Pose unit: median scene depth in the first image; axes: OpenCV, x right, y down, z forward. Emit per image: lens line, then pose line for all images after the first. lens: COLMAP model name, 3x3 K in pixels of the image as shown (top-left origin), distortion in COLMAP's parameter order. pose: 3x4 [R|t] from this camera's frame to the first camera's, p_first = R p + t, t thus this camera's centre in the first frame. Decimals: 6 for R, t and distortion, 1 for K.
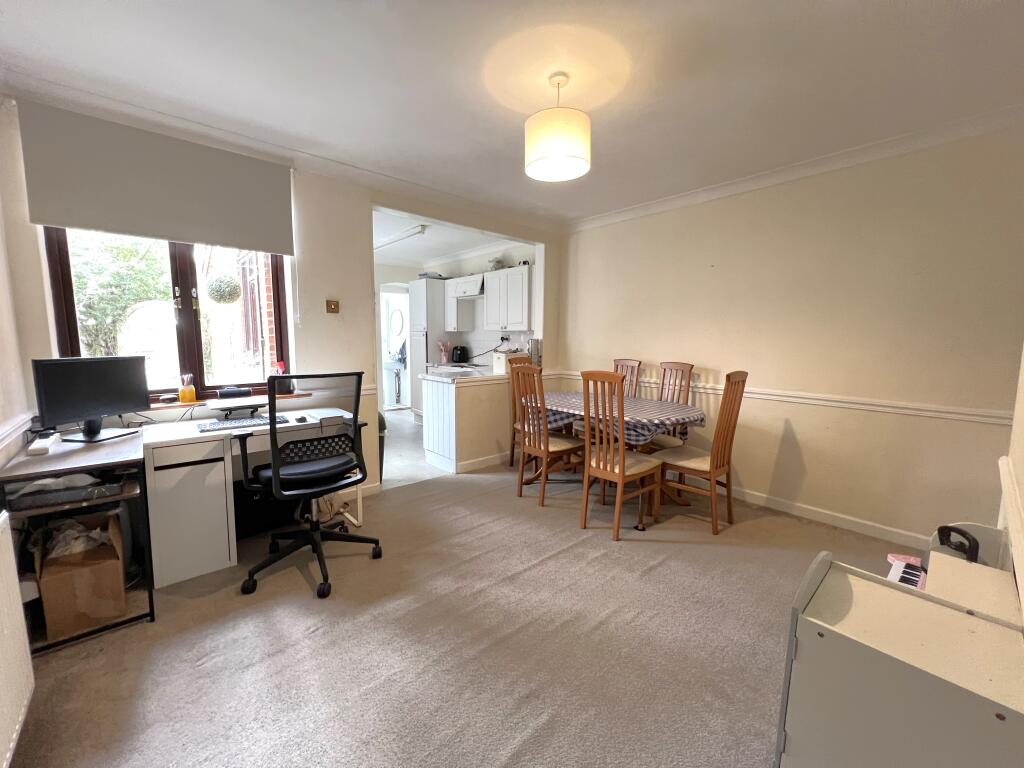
lens RADIAL K [[412.5, 0, 512.2], [0, 412.5, 387.9], [0, 0, 1]] dist [-0.001673, -0.000102]
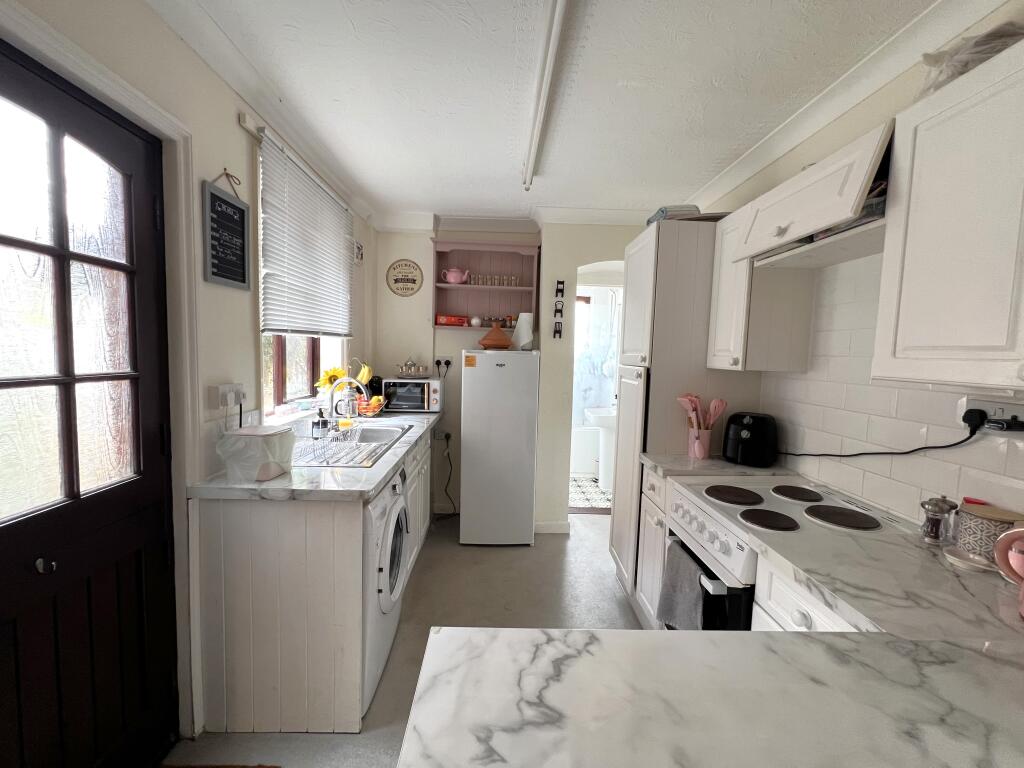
lens RADIAL K [[412.5, 0, 513.4], [0, 412.5, 378.5], [0, 0, 1]] dist [-0.001673, -0.000102]
pose [[0.774707, 0.055814, -0.629852, -0.071382], [-0.081111, 0.996639, -0.011448, -0.113006], [0.627096, 0.059956, 0.776631, 0.647267]]
